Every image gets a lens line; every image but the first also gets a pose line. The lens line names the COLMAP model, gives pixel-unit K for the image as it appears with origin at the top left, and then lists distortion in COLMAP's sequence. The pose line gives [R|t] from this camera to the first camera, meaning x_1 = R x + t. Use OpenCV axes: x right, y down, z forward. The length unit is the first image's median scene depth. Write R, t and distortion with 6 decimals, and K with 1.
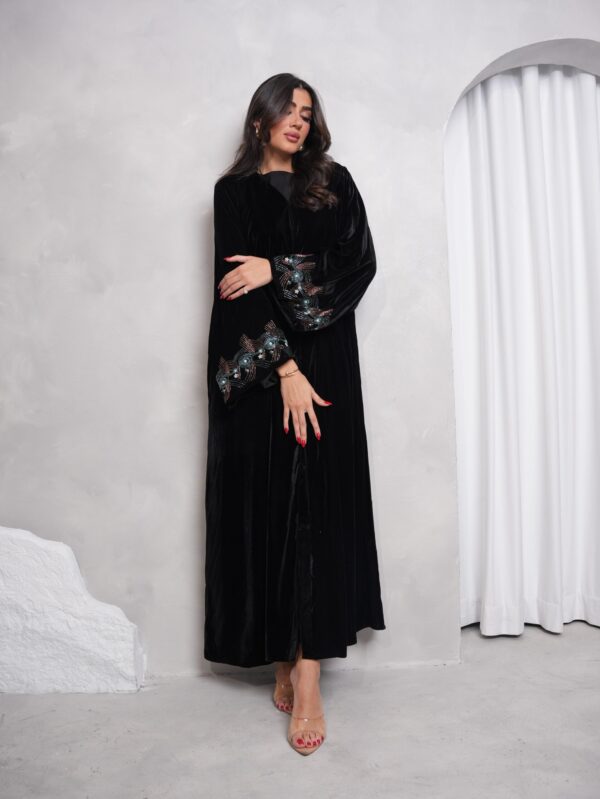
lens RADIAL K [[741.1, 0, 300.0], [0, 741.1, 399.5], [0, 0, 1]] dist [-0.184588, 0.166255]
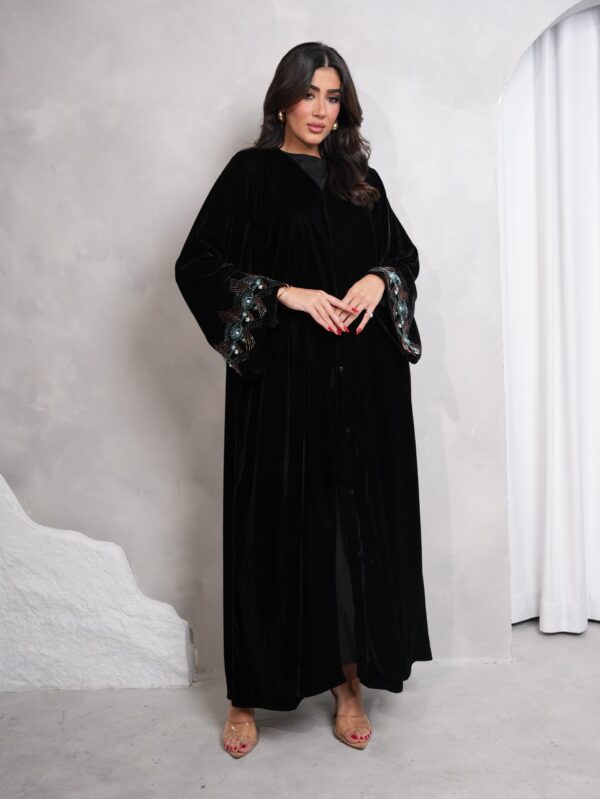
lens RADIAL K [[993.3, 0, 300.0], [0, 993.3, 399.5], [0, 0, 1]] dist [-0.003447, 0.084465]
pose [[0.996770, -0.008412, -0.079868, 0.048603], [0.018104, 0.992437, 0.121410, -0.172405], [0.078243, -0.122464, 0.989384, -0.349437]]
